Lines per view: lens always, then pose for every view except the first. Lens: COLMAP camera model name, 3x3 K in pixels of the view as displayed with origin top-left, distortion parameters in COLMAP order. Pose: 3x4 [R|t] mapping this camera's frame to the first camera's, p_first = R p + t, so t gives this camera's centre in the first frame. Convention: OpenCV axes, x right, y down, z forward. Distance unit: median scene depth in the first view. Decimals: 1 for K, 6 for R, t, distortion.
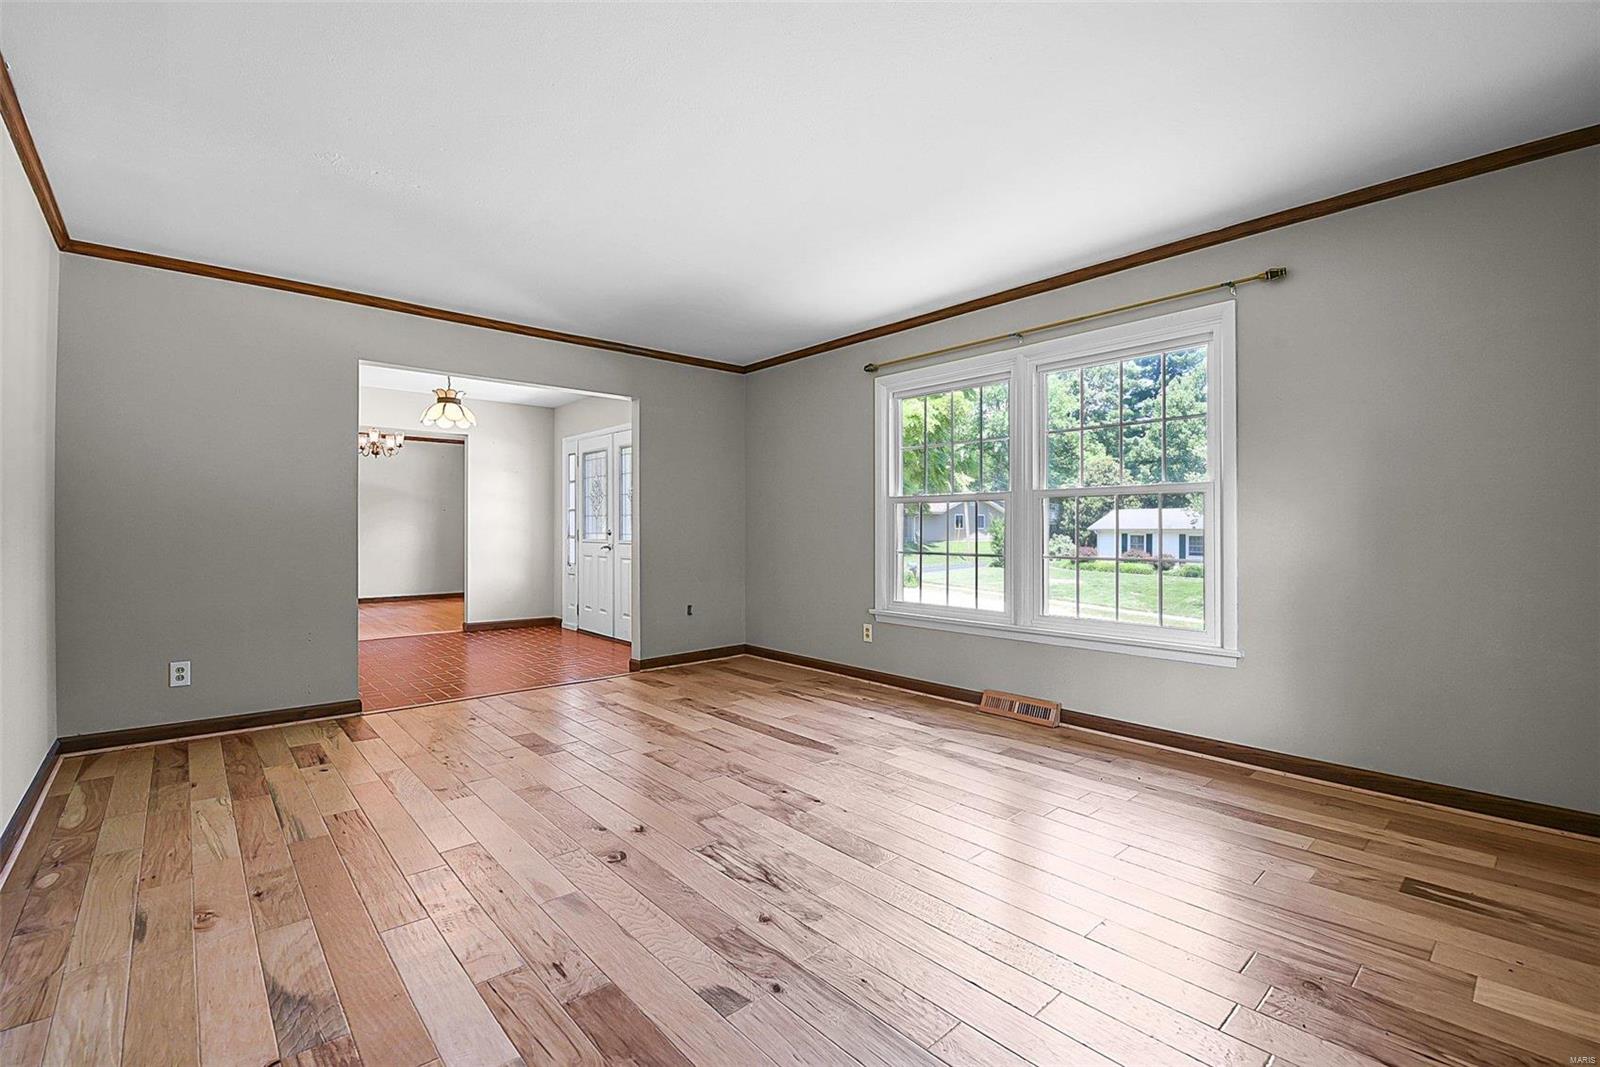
lens RADIAL K [[698.9, 0, 793.3], [0, 698.9, 526.7], [0, 0, 1]] dist [-0.008448, -0.004578]
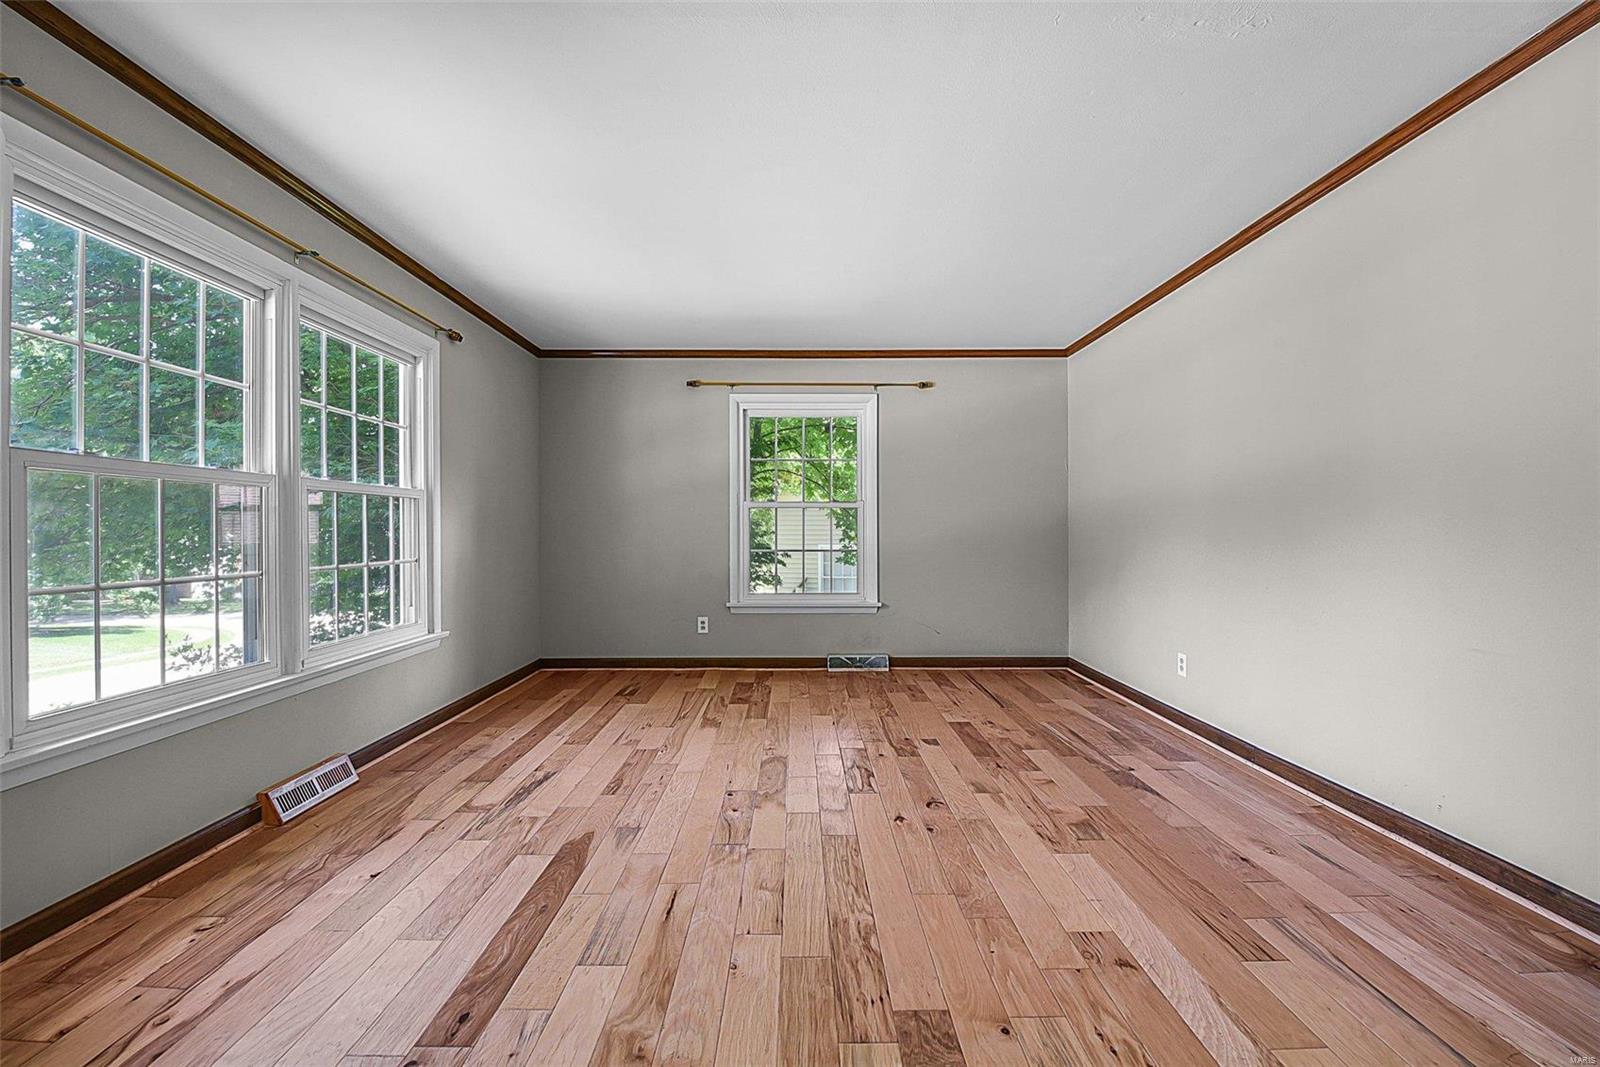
lens RADIAL K [[698.9, 0, 799.8], [0, 698.9, 528.7], [0, 0, 1]] dist [-0.008448, -0.004578]
pose [[-0.755268, 0.004247, 0.655402, -0.627387], [0.005149, 0.999987, -0.000546, 0.002135], [-0.655395, 0.002962, -0.755280, 1.490193]]
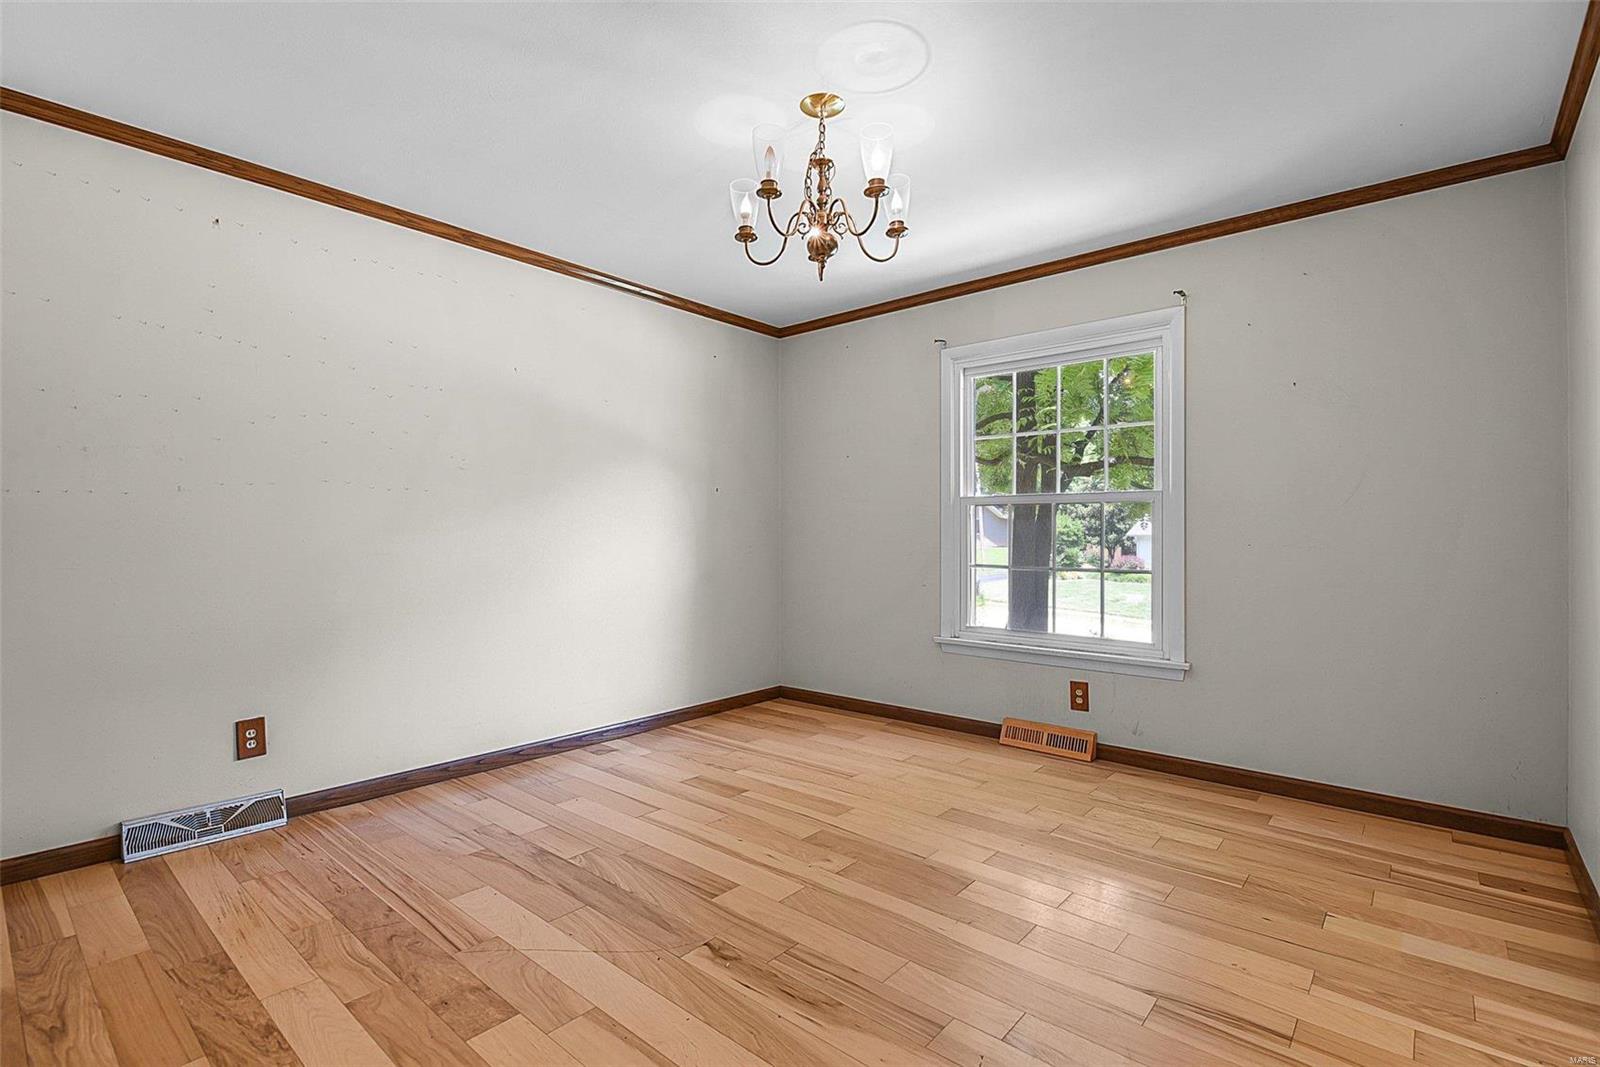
lens RADIAL K [[740.9, 0, 807.4], [0, 740.9, 535.1], [0, 0, 1]] dist [-0.006252, -0.000382]
pose [[0.991224, 0.010519, 0.131774, -0.130253], [-0.011072, 0.999933, 0.003470, 0.000884], [-0.131729, -0.004898, 0.991274, 0.145815]]
